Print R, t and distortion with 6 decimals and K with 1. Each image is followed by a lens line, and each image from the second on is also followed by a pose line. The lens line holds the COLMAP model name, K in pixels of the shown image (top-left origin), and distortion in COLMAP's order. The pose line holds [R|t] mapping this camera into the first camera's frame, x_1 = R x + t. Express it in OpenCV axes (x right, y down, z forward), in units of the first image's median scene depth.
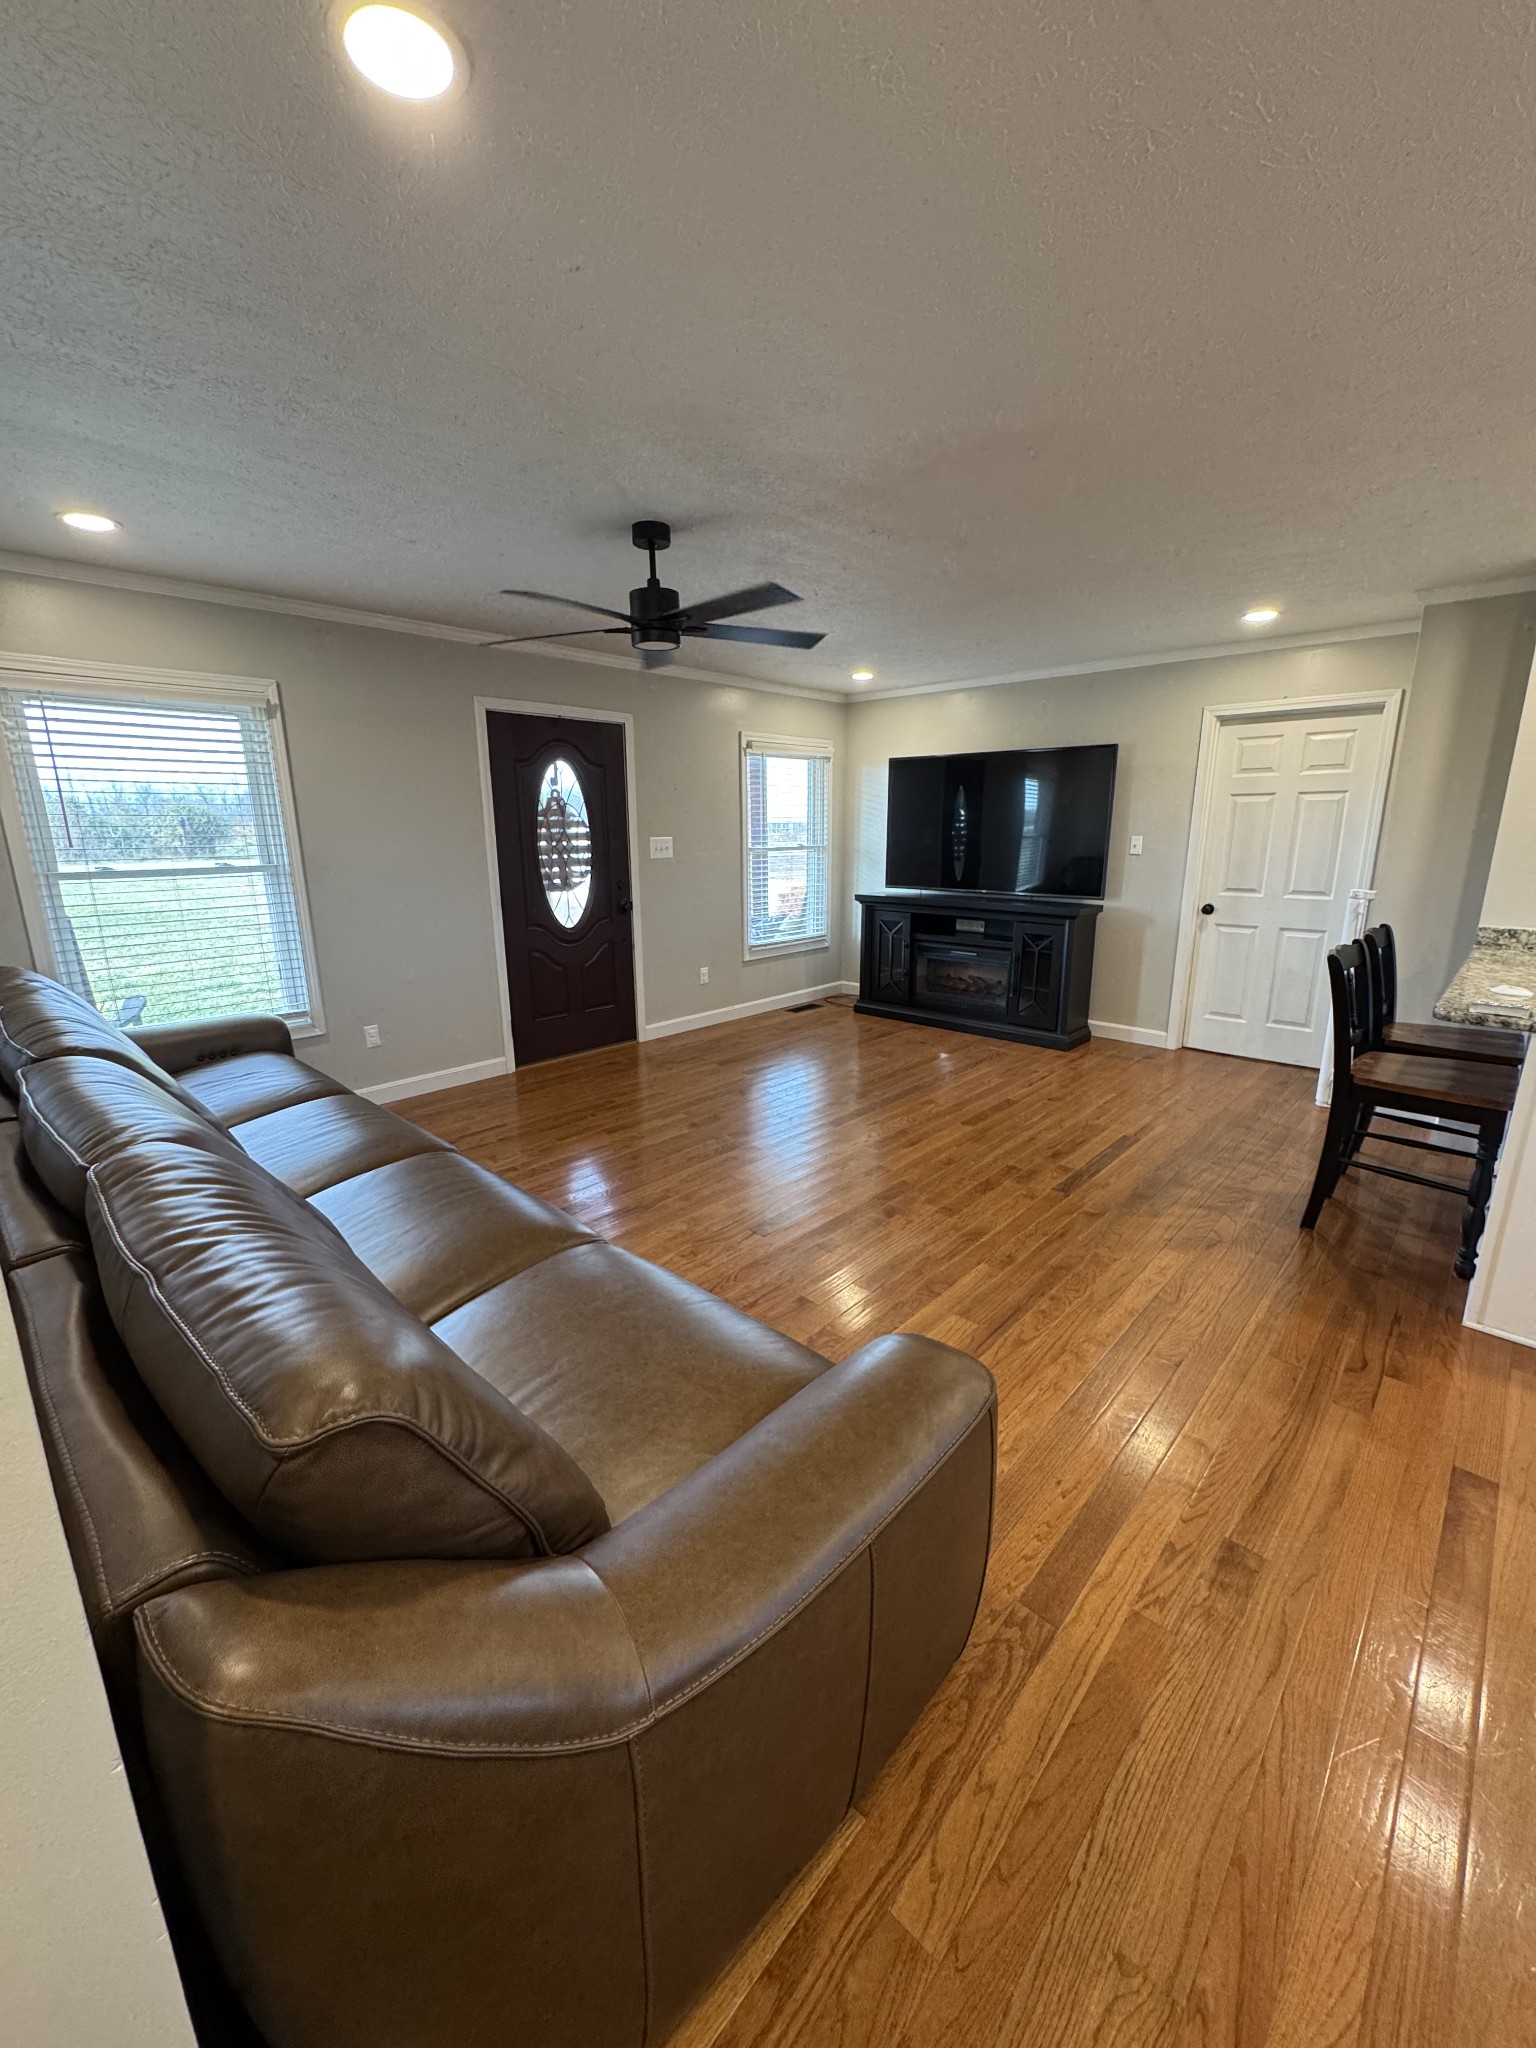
lens RADIAL K [[811.3, 0, 769.9], [0, 811.3, 1027.5], [0, 0, 1]] dist [-0.002740, 0.000401]
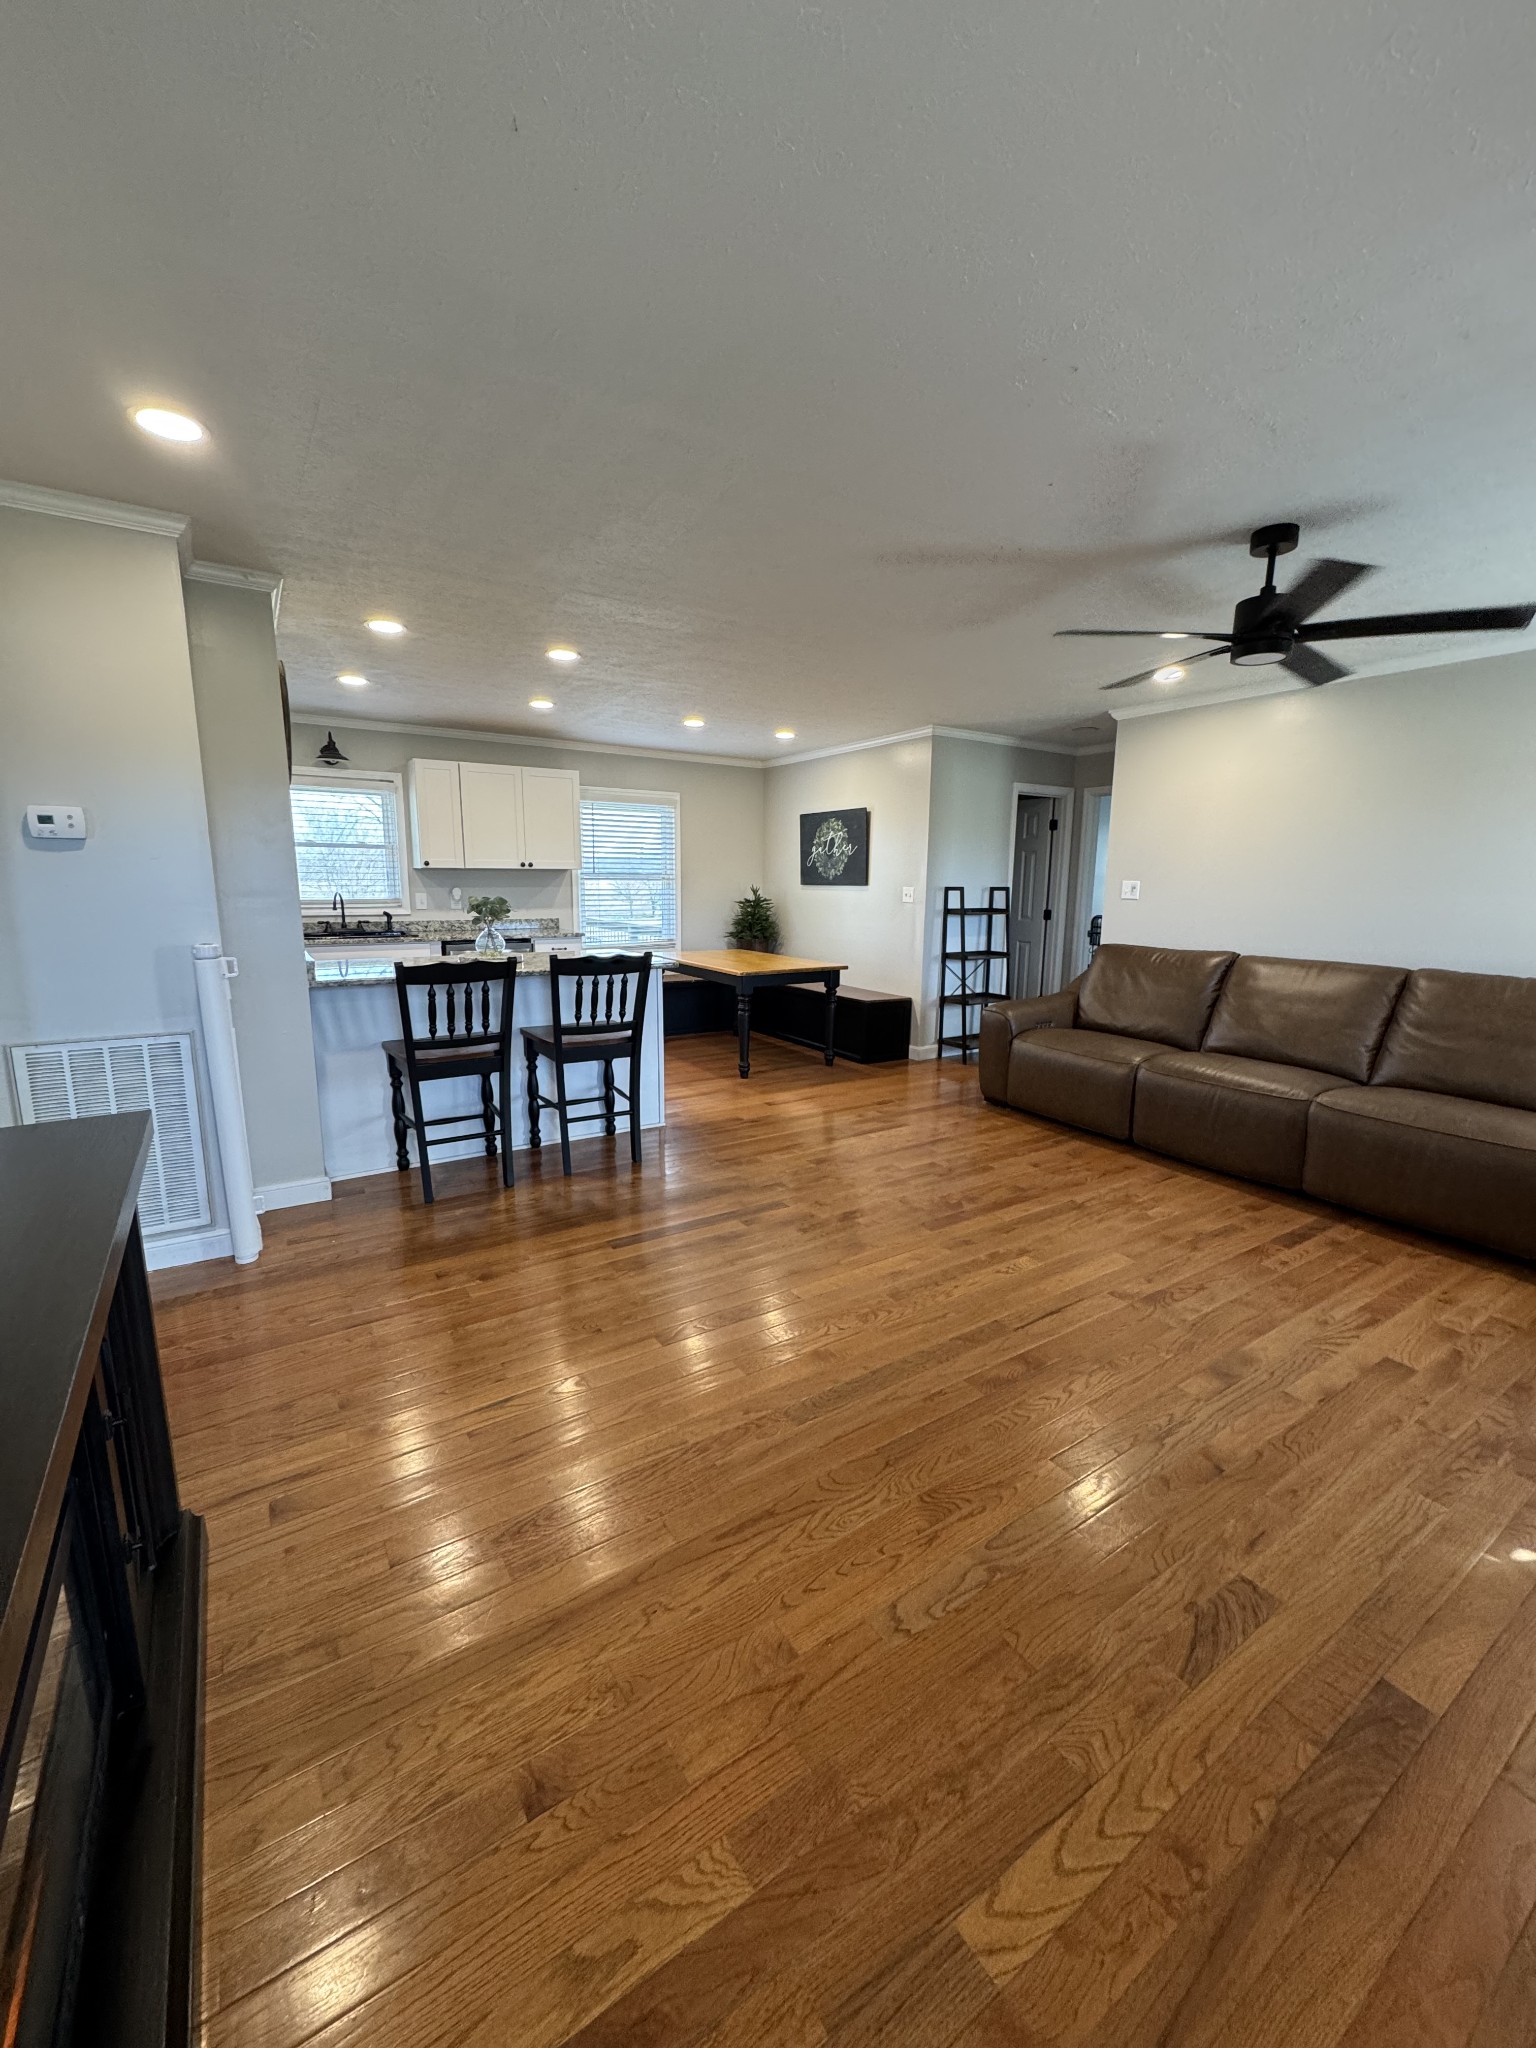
lens RADIAL K [[811.3, 0, 767.3], [0, 811.3, 1030.1], [0, 0, 1]] dist [-0.002740, 0.000401]
pose [[-0.970657, -0.047606, 0.235710, 0.096220], [0.055233, 0.909865, 0.411212, -0.291316], [-0.234040, 0.412165, -0.880537, 1.233006]]
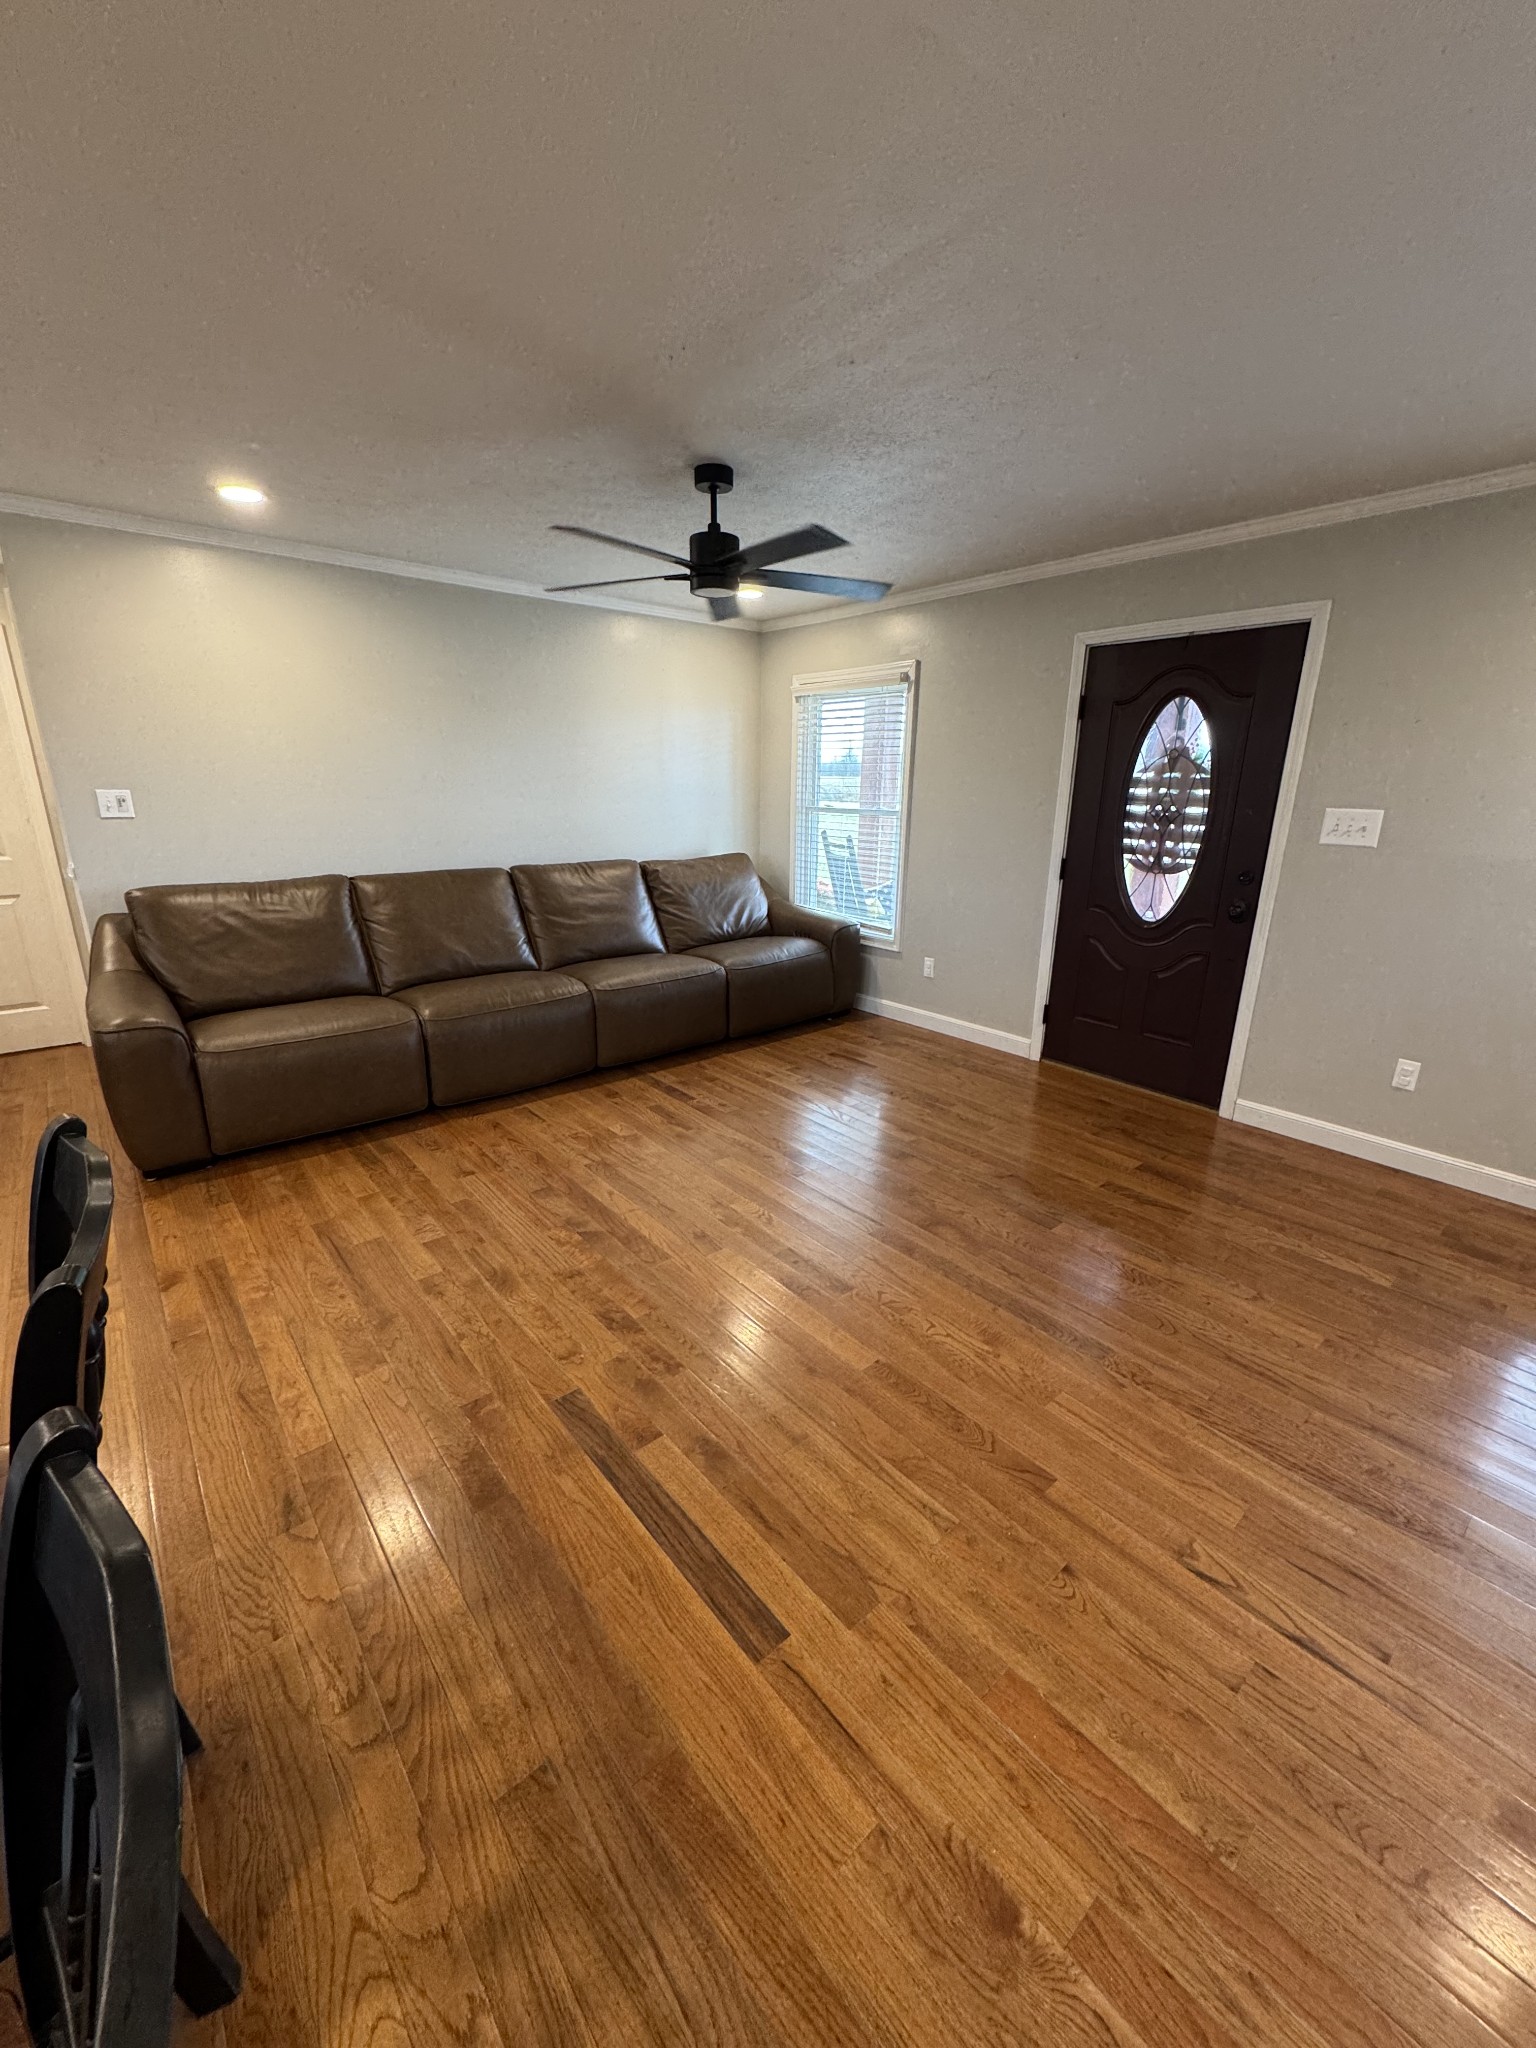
lens RADIAL K [[811.3, 0, 772.0], [0, 811.3, 1028.8], [0, 0, 1]] dist [-0.002740, 0.000401]
pose [[-0.110943, 0.293862, -0.949388, 0.557890], [-0.256889, 0.914340, 0.313034, -0.183265], [0.960052, 0.278616, -0.025950, 0.730494]]
